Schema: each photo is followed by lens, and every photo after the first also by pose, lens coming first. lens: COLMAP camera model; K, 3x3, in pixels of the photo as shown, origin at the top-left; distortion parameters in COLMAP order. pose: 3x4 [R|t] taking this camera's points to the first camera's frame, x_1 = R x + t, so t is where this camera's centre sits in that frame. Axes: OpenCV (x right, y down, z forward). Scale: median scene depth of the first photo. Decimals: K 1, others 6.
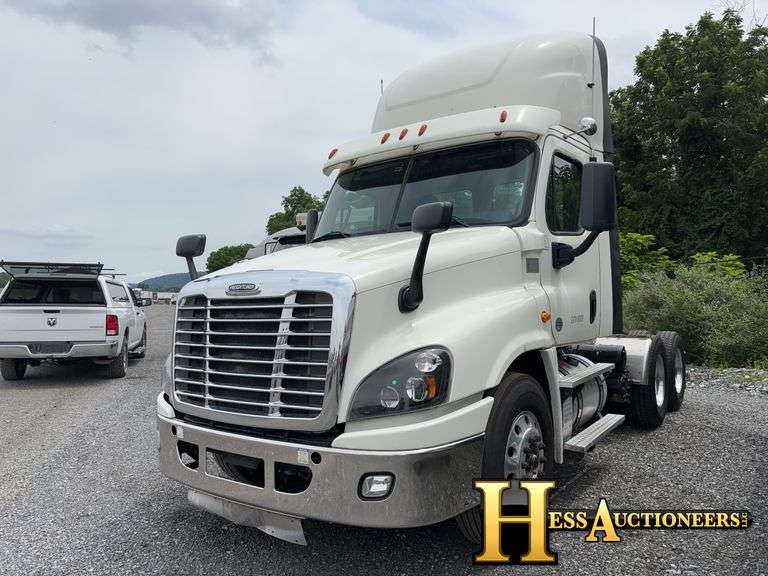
lens RADIAL K [[633.4, 0, 384.0], [0, 633.4, 288.0], [0, 0, 1]] dist [0.006632, 0.002499]
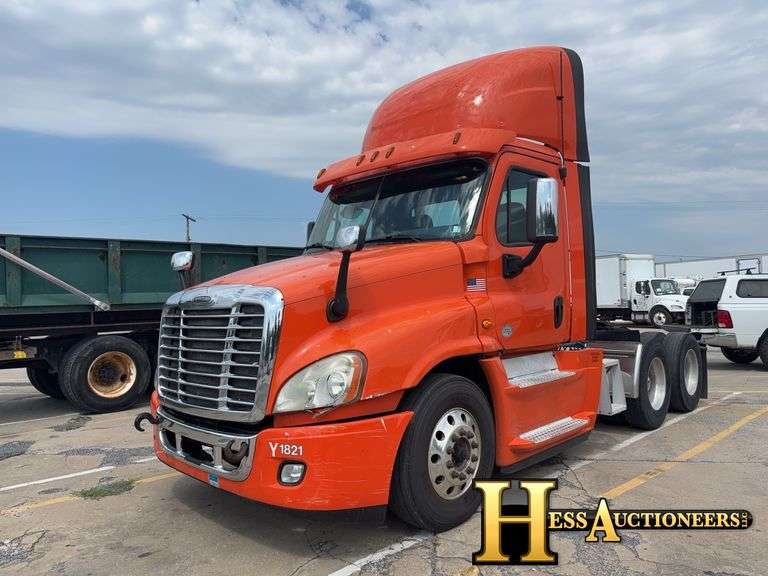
lens RADIAL K [[633.4, 0, 384.0], [0, 633.4, 288.0], [0, 0, 1]] dist [0.006632, 0.002499]
pose [[0.991509, -0.005940, -0.129902, 0.255332], [0.006085, 0.999981, 0.000719, -0.020286], [0.129895, -0.001503, 0.991527, -0.115670]]
